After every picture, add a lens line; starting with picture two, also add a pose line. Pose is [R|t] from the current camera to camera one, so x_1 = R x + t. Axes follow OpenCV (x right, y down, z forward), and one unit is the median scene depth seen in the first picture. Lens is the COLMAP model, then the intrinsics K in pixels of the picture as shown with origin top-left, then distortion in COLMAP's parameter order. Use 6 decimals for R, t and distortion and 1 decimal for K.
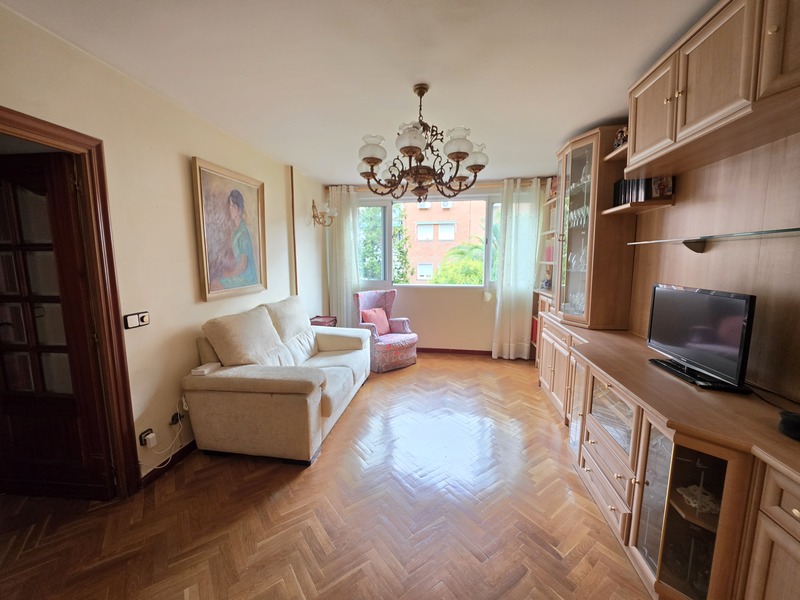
lens RADIAL K [[321.2, 0, 398.2], [0, 321.2, 298.2], [0, 0, 1]] dist [-0.005612, 0.001108]
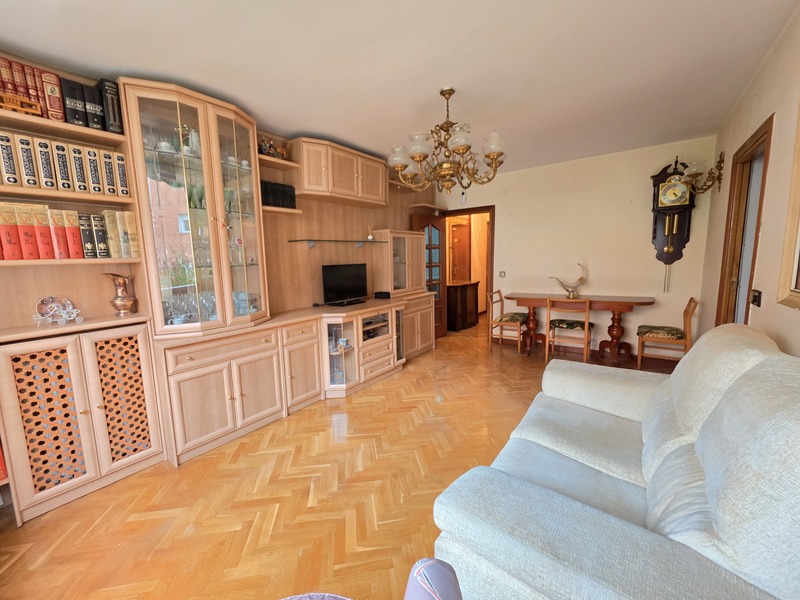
lens RADIAL K [[321.2, 0, 396.3], [0, 321.2, 302.5], [0, 0, 1]] dist [-0.005612, 0.001108]
pose [[-0.874251, -0.023502, 0.484904, -0.295881], [0.104888, 0.966093, 0.235931, -0.180508], [-0.474007, 0.257123, -0.842143, 1.919877]]
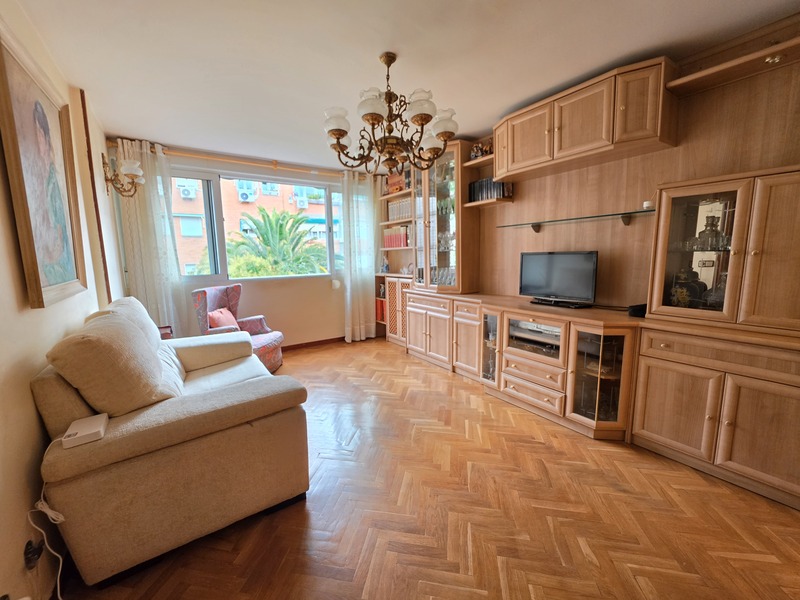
lens RADIAL K [[321.2, 0, 396.3], [0, 321.2, 297.2], [0, 0, 1]] dist [-0.005612, 0.001108]
pose [[0.723972, -0.102590, 0.682158, -0.569732], [0.105512, 0.993712, 0.037464, 0.036909], [-0.681712, 0.044853, 0.730244, 0.258324]]
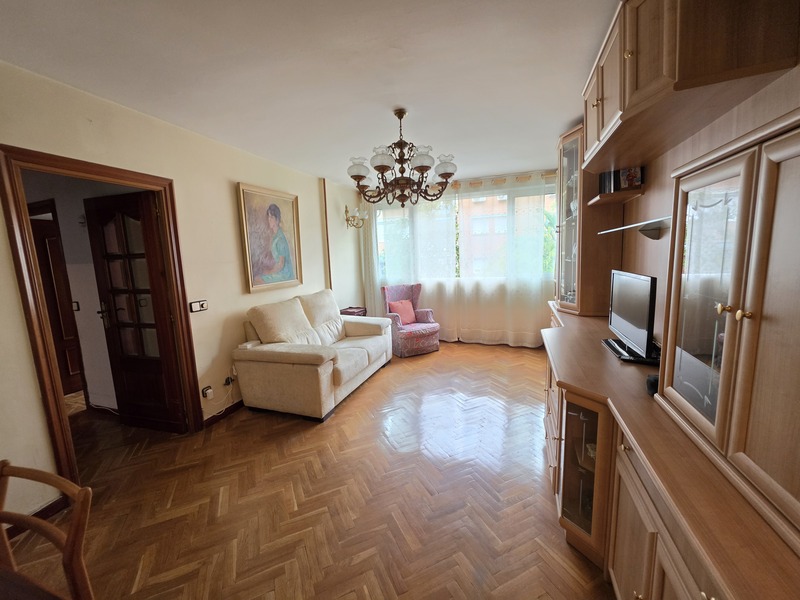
lens RADIAL K [[321.2, 0, 399.1], [0, 321.2, 298.3], [0, 0, 1]] dist [-0.005612, 0.001108]
pose [[0.981406, -0.009333, -0.191718, 0.252496], [0.011713, 0.999868, 0.011286, 0.023822], [0.191587, -0.013321, 0.981385, -0.162587]]
